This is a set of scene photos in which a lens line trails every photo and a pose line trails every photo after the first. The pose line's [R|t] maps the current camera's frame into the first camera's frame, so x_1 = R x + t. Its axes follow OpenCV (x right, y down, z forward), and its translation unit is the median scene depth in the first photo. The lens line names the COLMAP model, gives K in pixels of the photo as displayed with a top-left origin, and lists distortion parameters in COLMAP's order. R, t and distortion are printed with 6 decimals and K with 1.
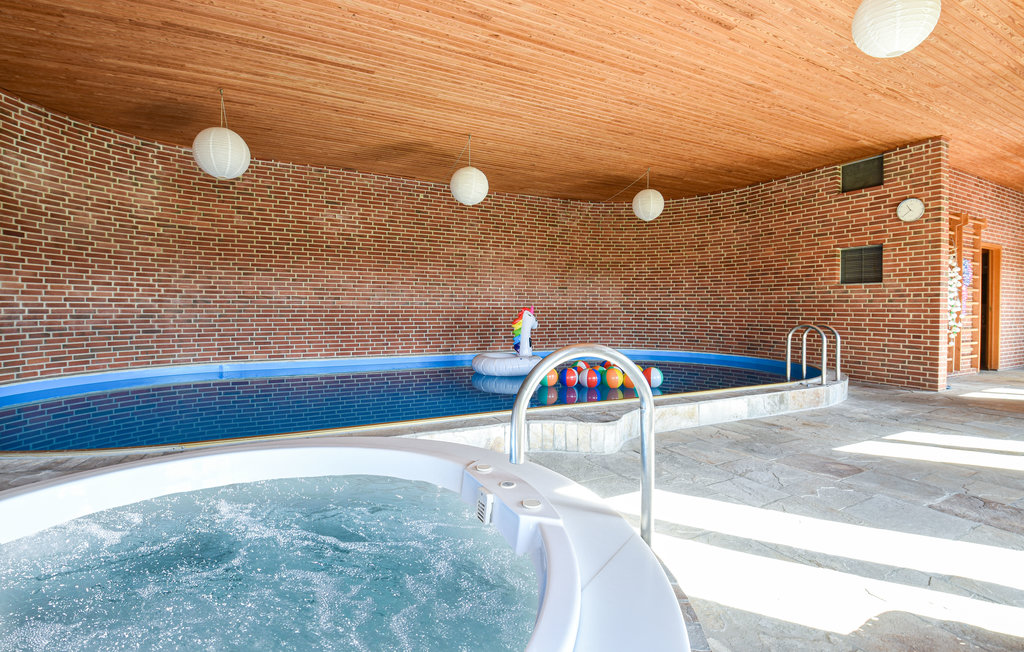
lens RADIAL K [[454.0, 0, 512.0], [0, 454.0, 326.0], [0, 0, 1]] dist [0.001899, -0.018085]
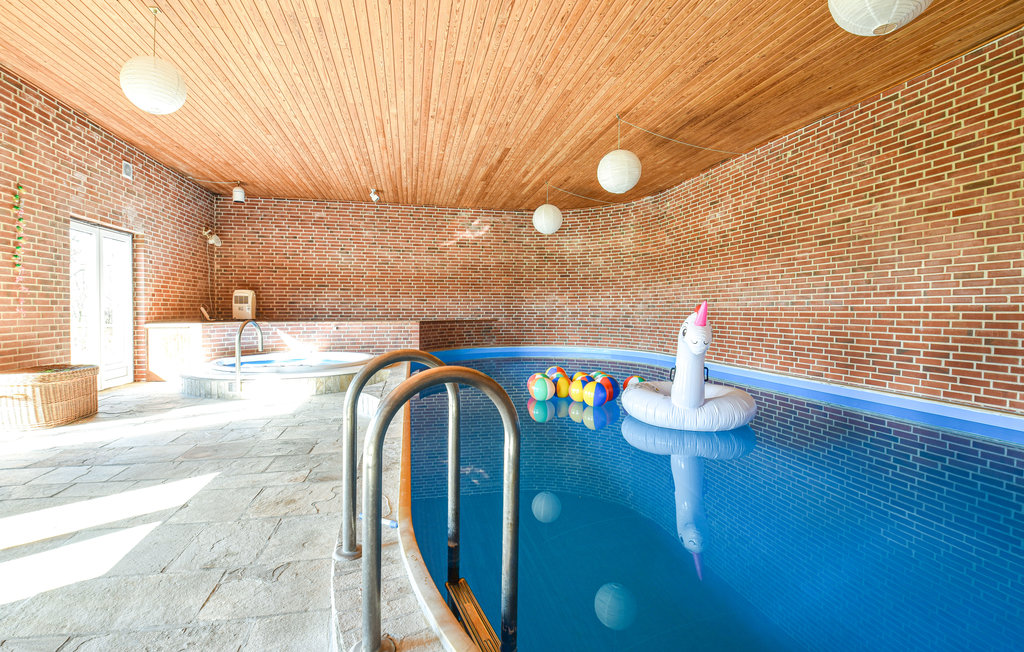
lens RADIAL K [[450.9, 0, 503.5], [0, 450.9, 326.9], [0, 0, 1]] dist [0.000620, -0.018742]
pose [[-0.252140, 0.028200, -0.967280, 0.750033], [-0.037452, 0.998542, 0.038874, -0.028726], [0.966966, 0.046028, -0.250716, 0.923851]]
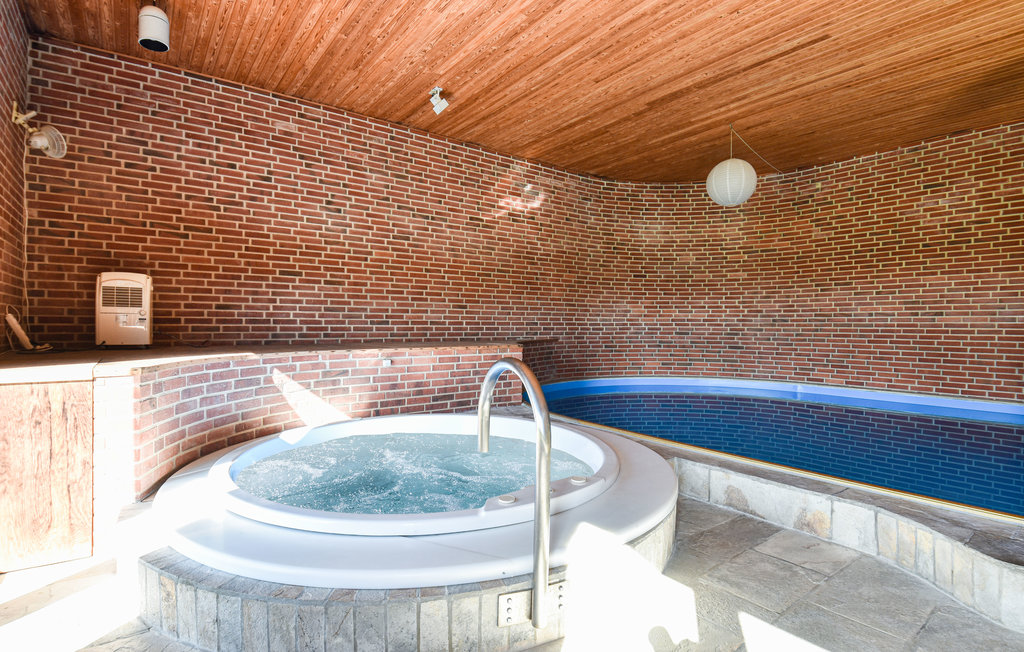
lens RADIAL K [[505.5, 0, 512.3], [0, 505.5, 340.1], [0, 0, 1]] dist [0.017574, -0.035144]
pose [[0.172561, 0.024830, -0.984686, 0.343143], [-0.040109, 0.999030, 0.018163, -0.006660], [0.984182, 0.036361, 0.173390, 0.214004]]
